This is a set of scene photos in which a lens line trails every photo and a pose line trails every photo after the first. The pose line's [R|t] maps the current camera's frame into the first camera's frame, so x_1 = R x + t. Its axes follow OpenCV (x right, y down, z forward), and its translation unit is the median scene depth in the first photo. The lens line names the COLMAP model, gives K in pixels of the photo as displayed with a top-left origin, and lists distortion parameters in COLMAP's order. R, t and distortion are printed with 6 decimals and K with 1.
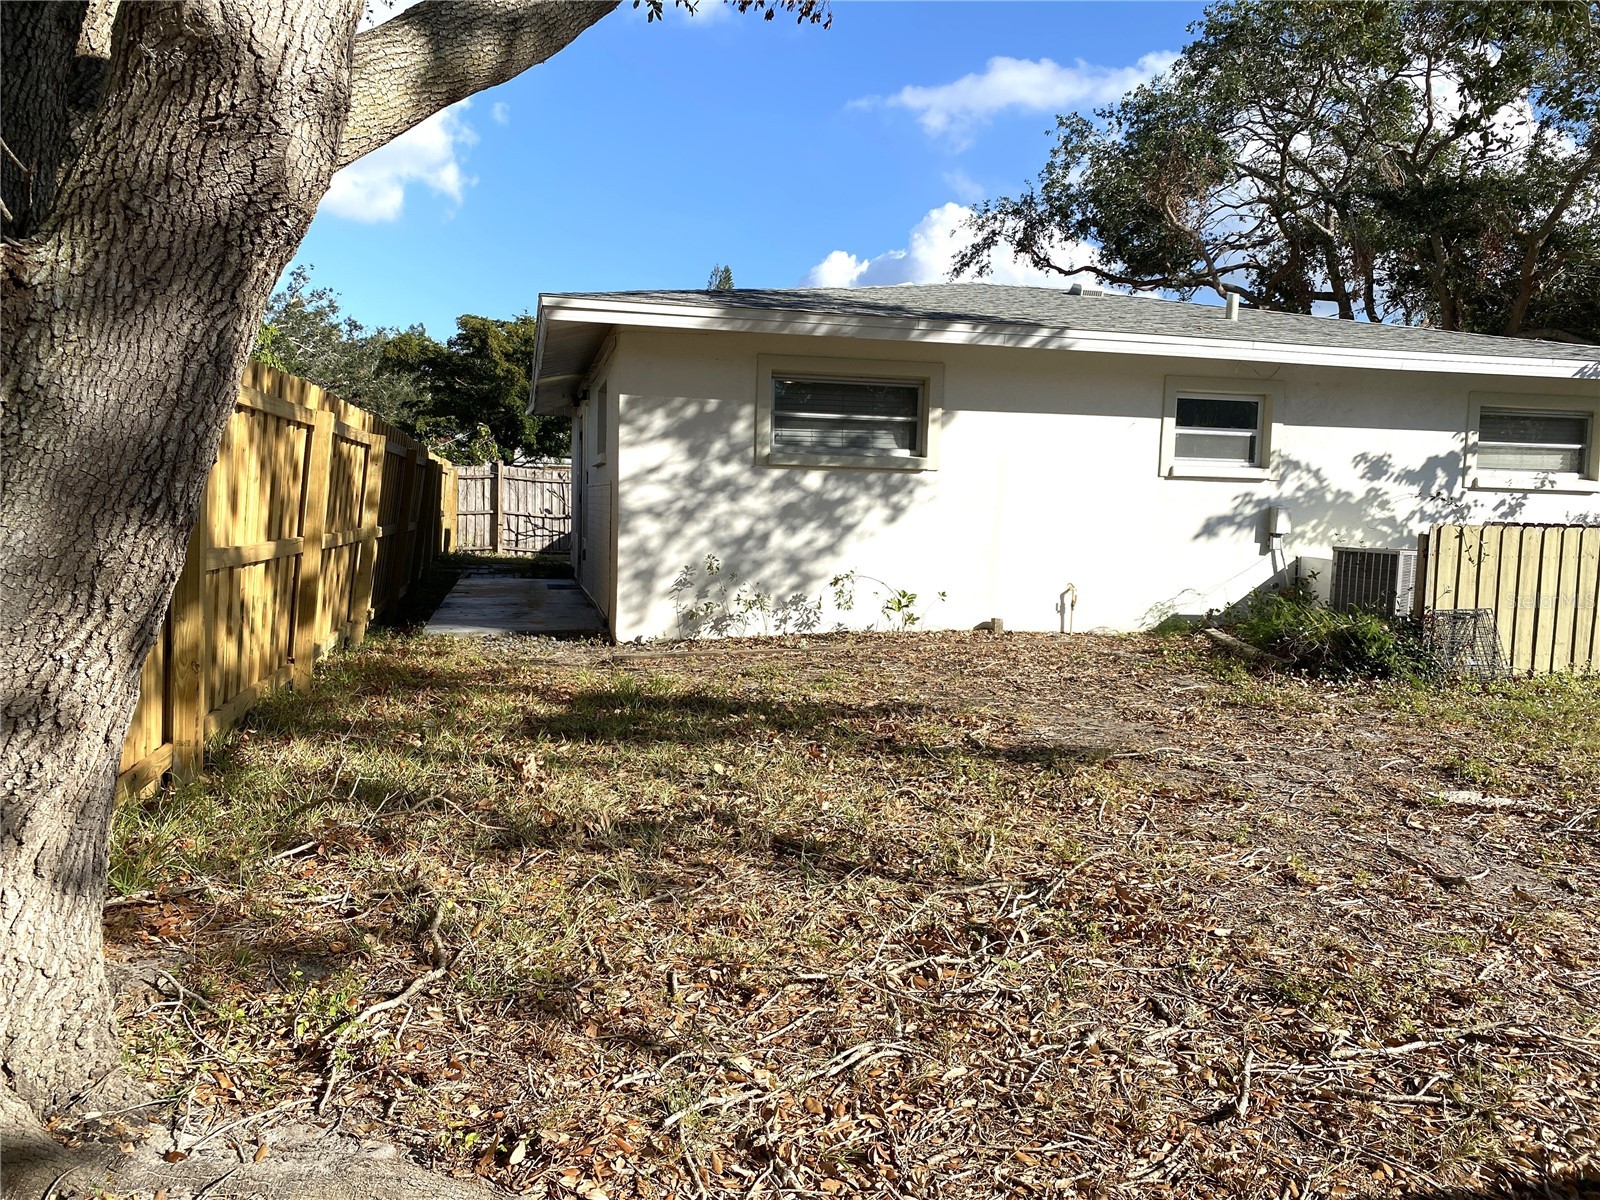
lens RADIAL K [[1219.0, 0, 803.1], [0, 1219.0, 599.8], [0, 0, 1]] dist [0.048881, -0.066661]
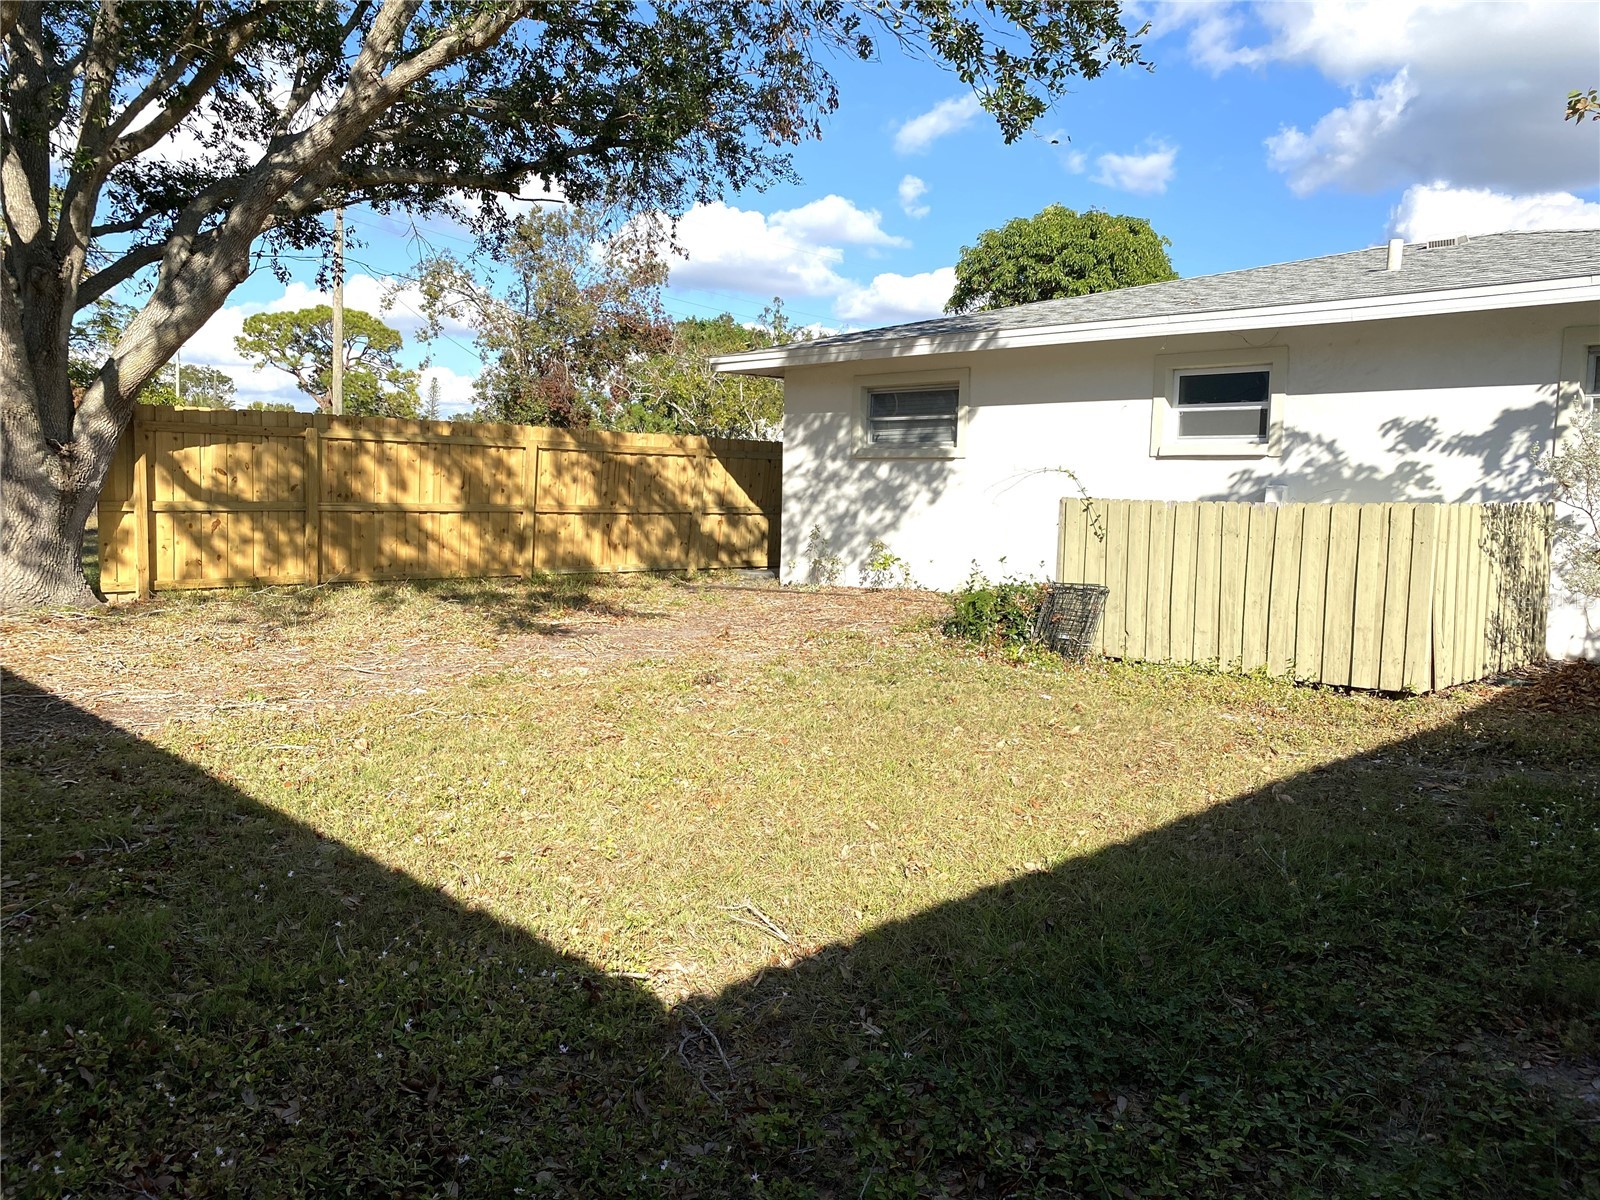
lens RADIAL K [[1219.0, 0, 795.5], [0, 1219.0, 598.9], [0, 0, 1]] dist [0.048881, -0.066661]
pose [[0.499683, 0.061141, -0.864048, 1.070998], [-0.071212, 0.997029, 0.029369, 0.005245], [0.863276, 0.046856, 0.502553, 0.275743]]
